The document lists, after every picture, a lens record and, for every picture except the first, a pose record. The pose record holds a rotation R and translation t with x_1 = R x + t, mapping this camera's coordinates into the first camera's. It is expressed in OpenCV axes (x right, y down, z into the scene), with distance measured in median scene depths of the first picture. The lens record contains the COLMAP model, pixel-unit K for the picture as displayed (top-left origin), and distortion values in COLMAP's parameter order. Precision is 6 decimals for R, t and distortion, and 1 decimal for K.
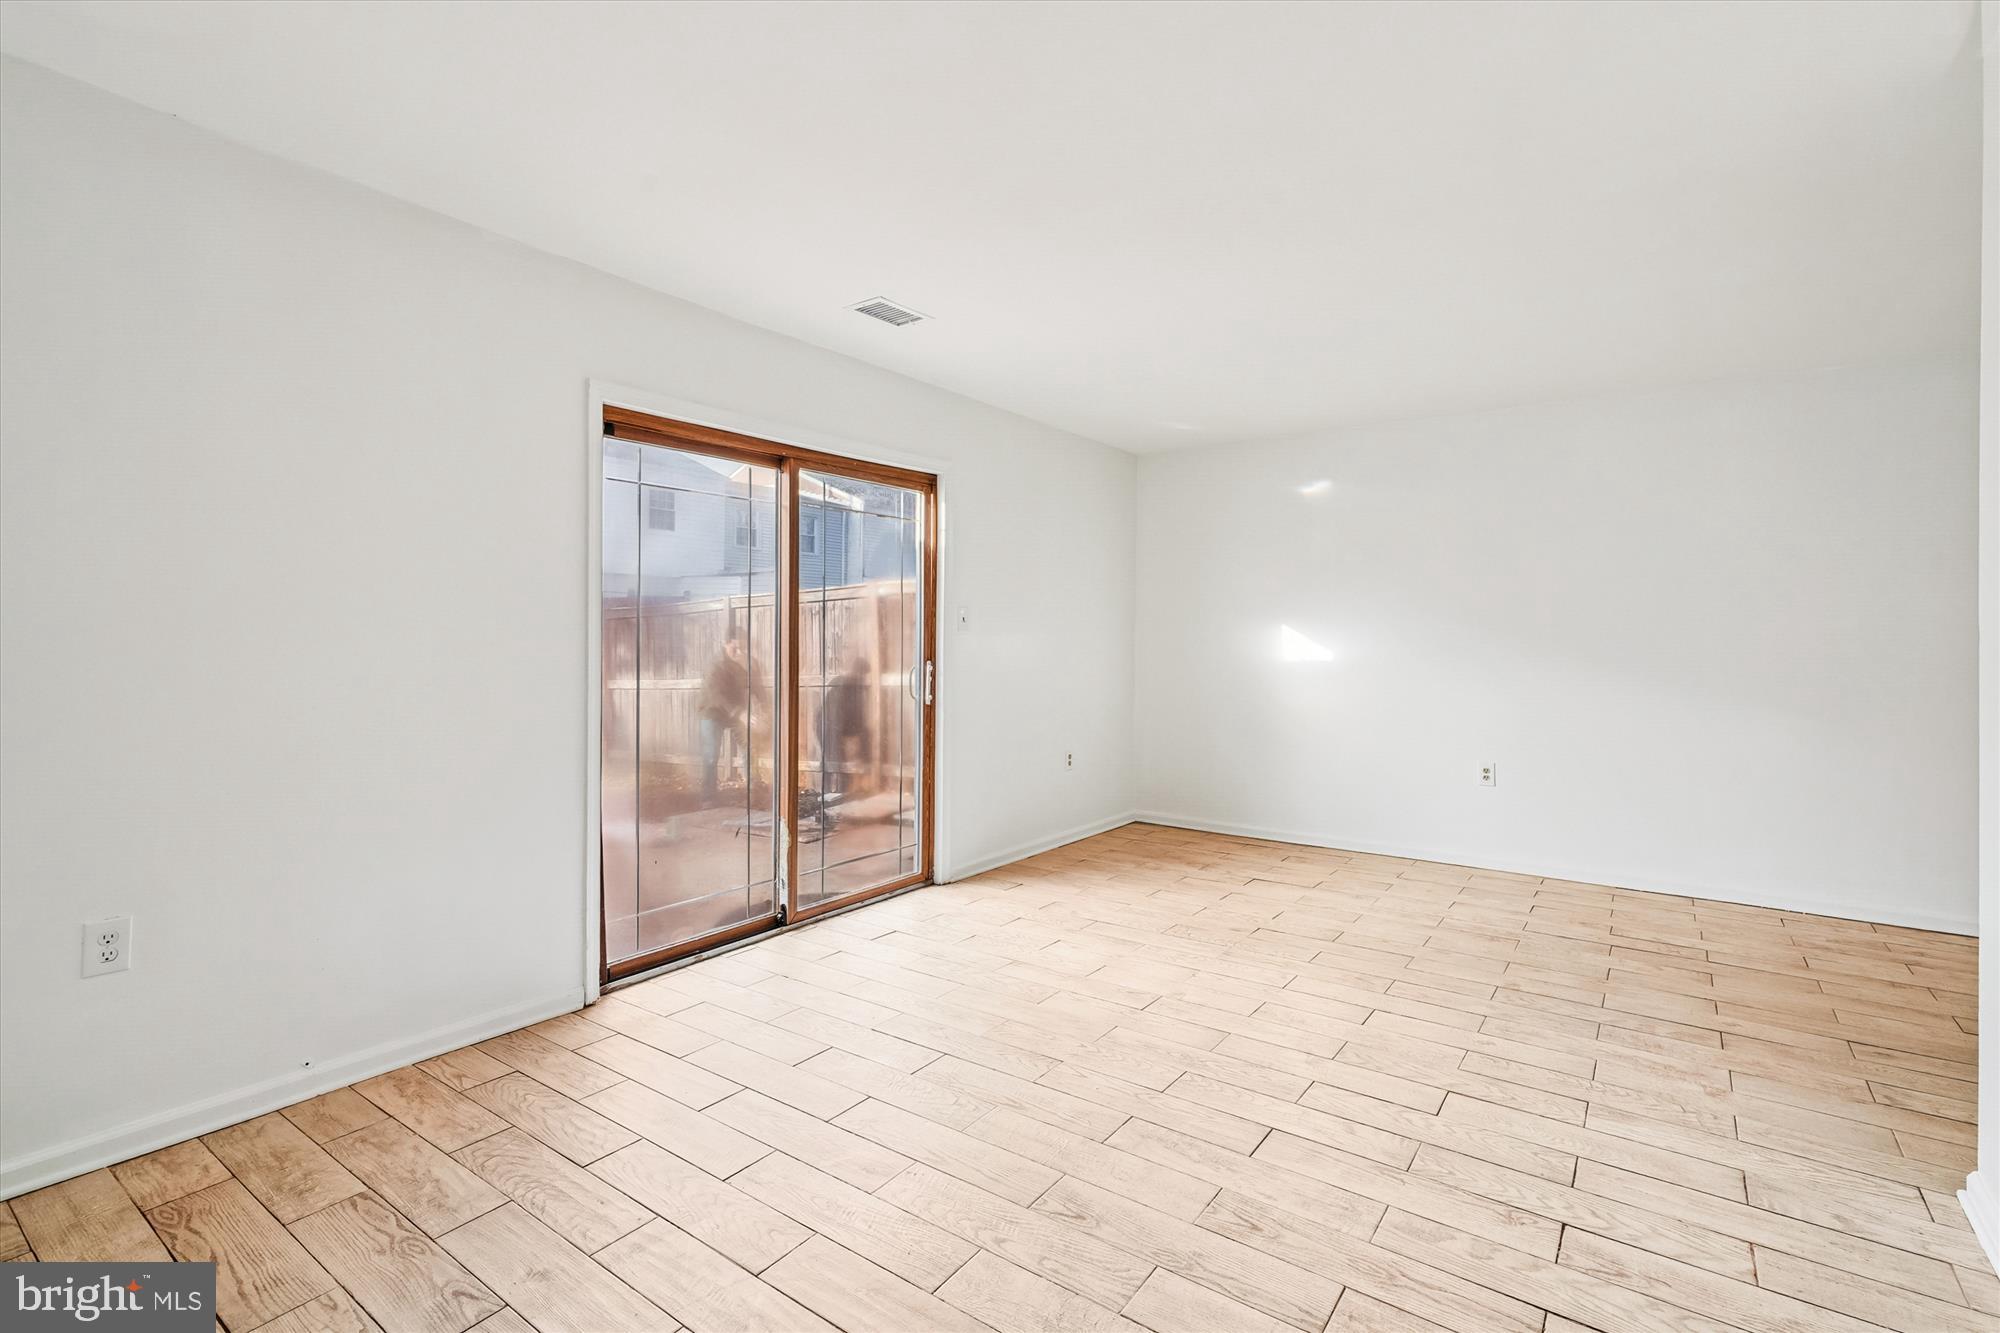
lens RADIAL K [[919.2, 0, 998.4], [0, 919.2, 655.7], [0, 0, 1]] dist [-0.003940, 0.000861]
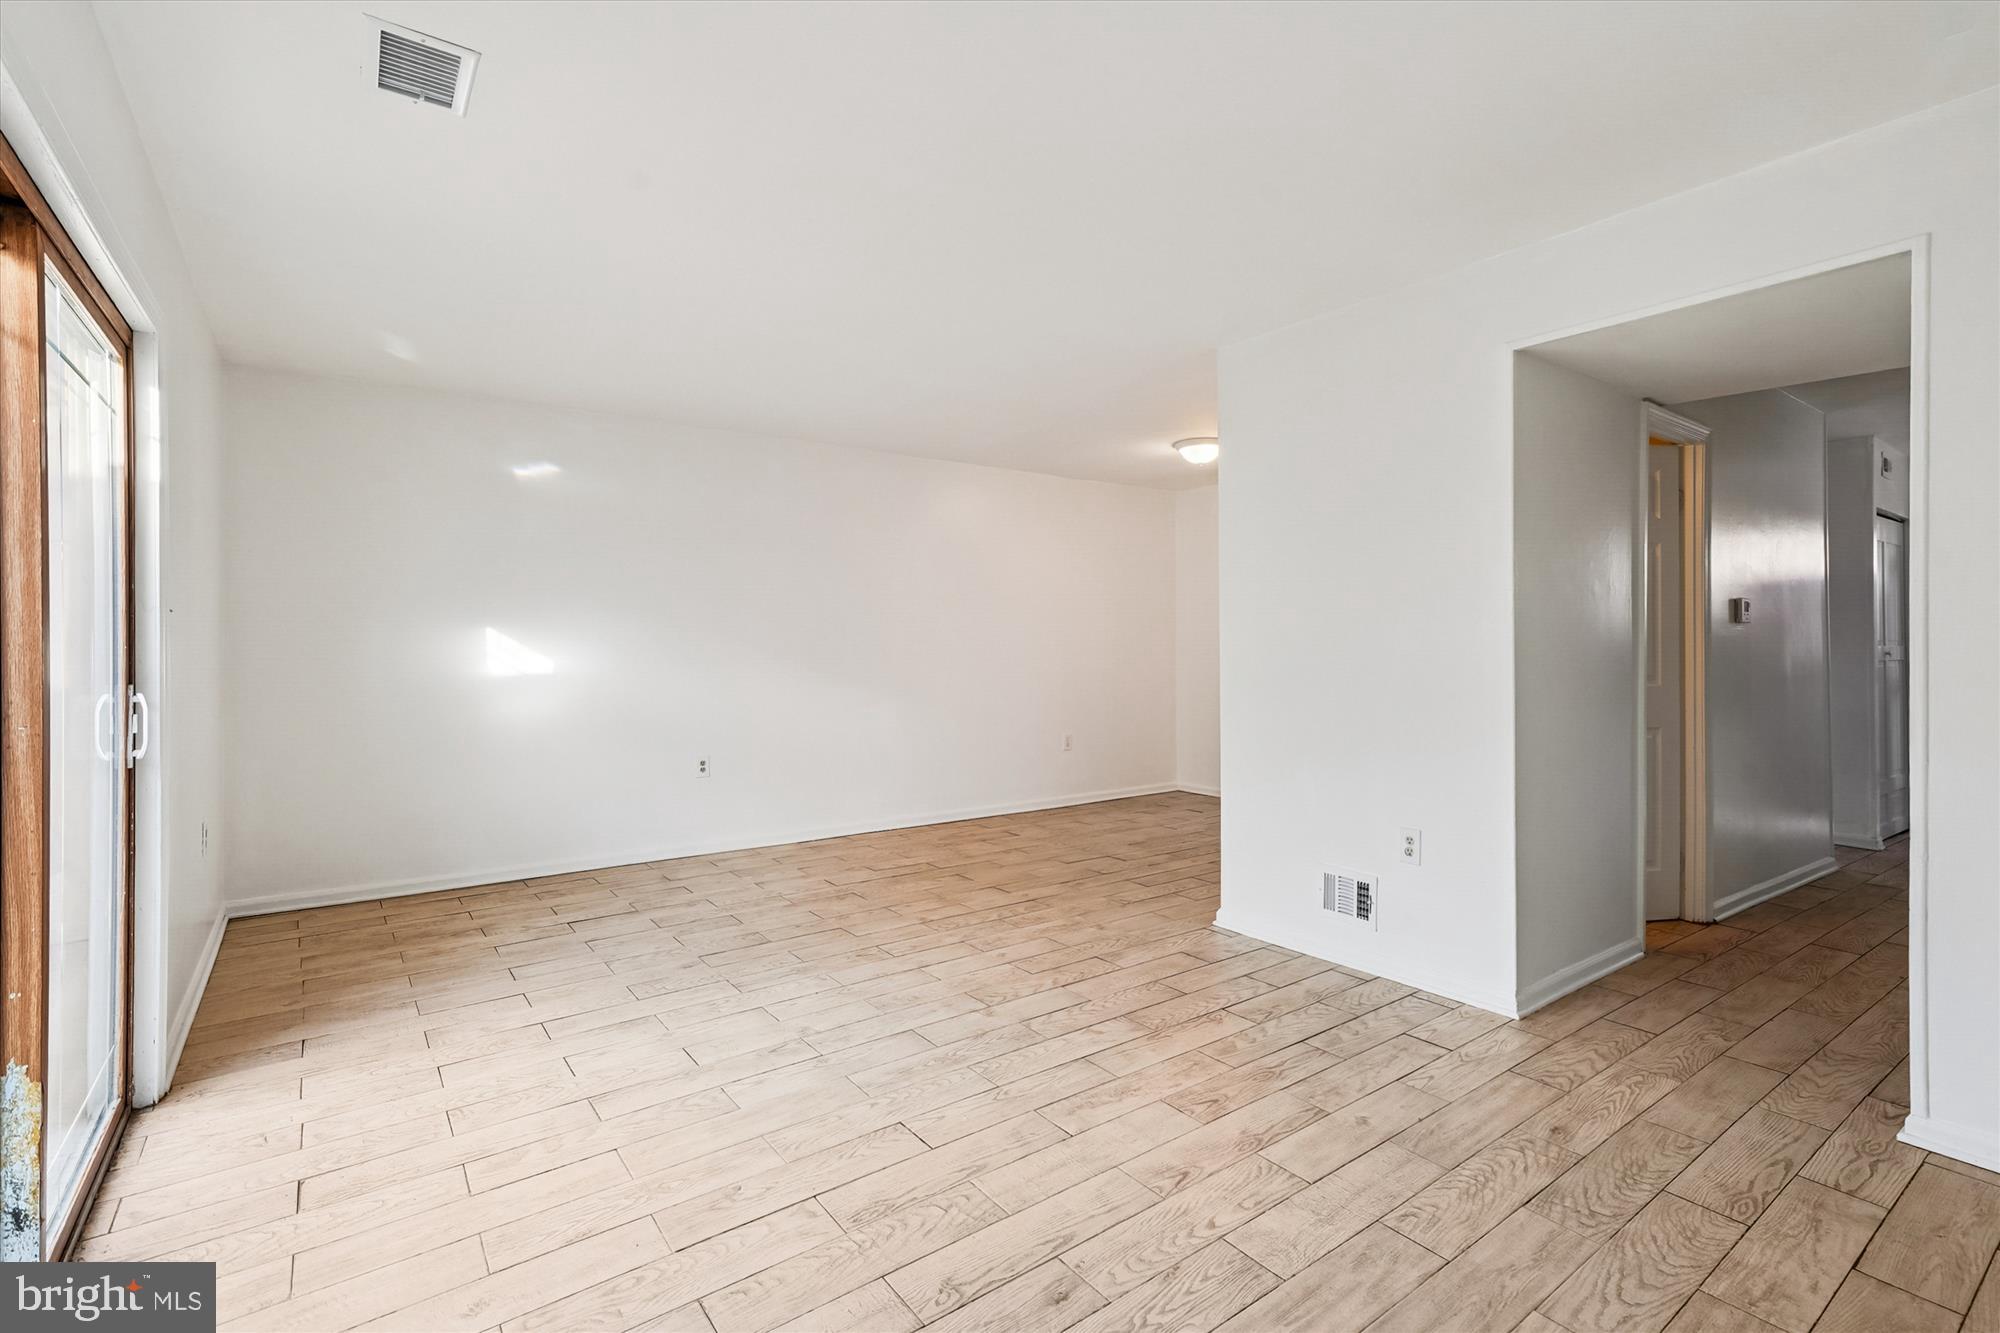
lens RADIAL K [[919.2, 0, 1005.2], [0, 919.2, 653.5], [0, 0, 1]] dist [-0.003940, 0.000861]
pose [[0.305060, -0.016784, 0.952185, -0.656384], [0.020335, 0.999732, 0.011107, -0.015660], [-0.952116, 0.015974, 0.305320, 0.561016]]
